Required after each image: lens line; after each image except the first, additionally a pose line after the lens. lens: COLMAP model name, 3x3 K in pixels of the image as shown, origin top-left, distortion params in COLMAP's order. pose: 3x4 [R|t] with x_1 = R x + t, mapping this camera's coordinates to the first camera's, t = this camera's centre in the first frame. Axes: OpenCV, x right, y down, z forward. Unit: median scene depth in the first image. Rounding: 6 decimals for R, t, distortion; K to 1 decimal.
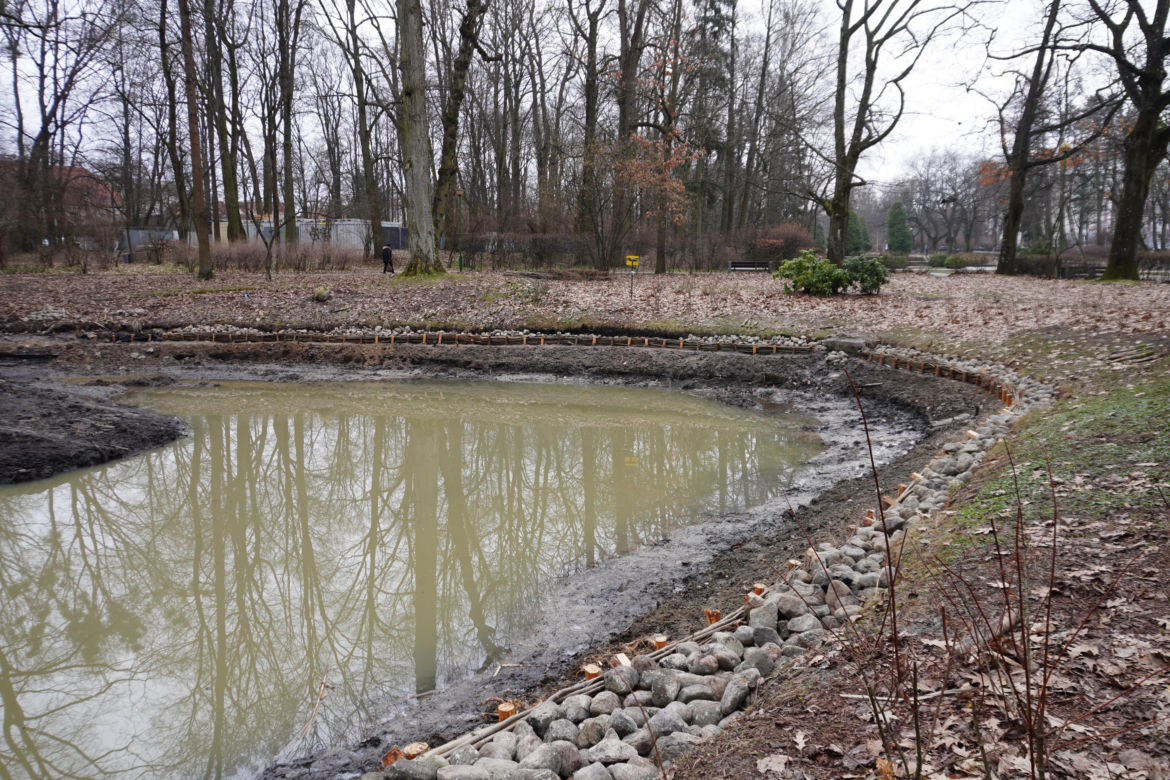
lens RADIAL K [[851.4, 0, 584.8], [0, 851.4, 392.9], [0, 0, 1]] dist [-0.014978, 0.000760]
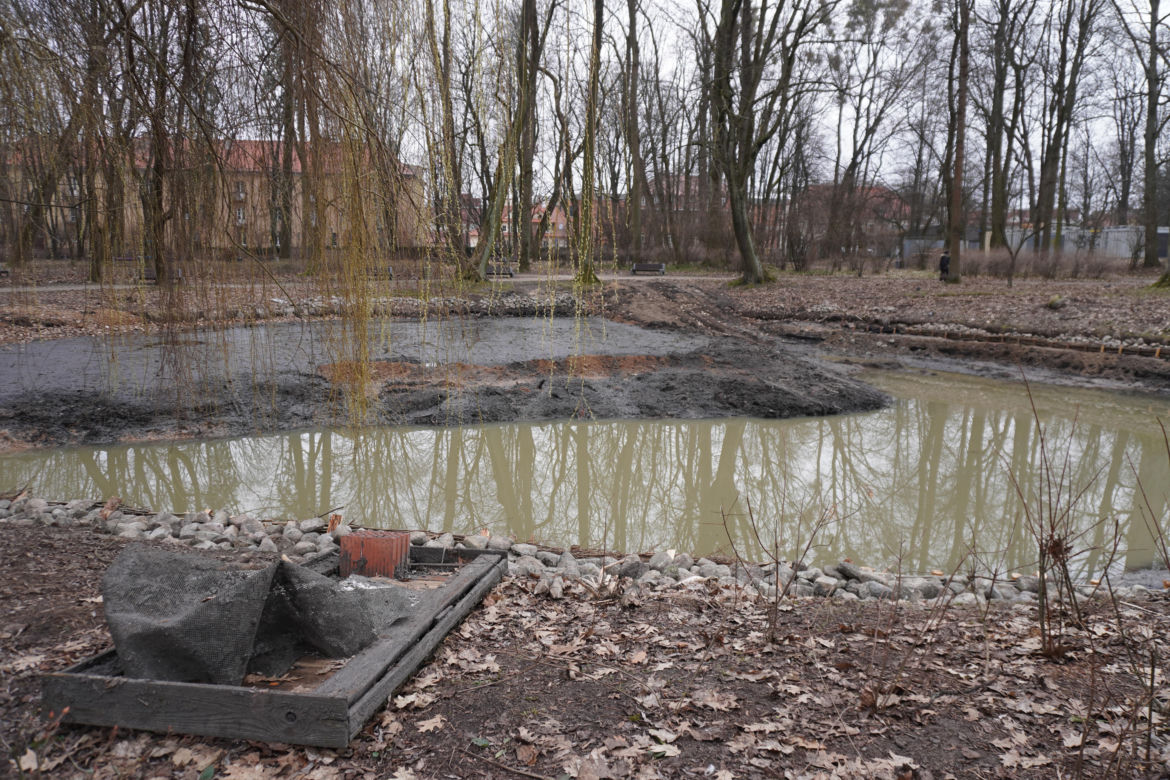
lens RADIAL K [[851.4, 0, 584.3], [0, 851.4, 390.0], [0, 0, 1]] dist [-0.014978, 0.000760]
pose [[0.632493, 0.122417, -0.764831, 0.142013], [-0.125670, 0.990567, 0.054622, 0.008146], [0.764303, 0.061568, 0.641911, -0.115187]]
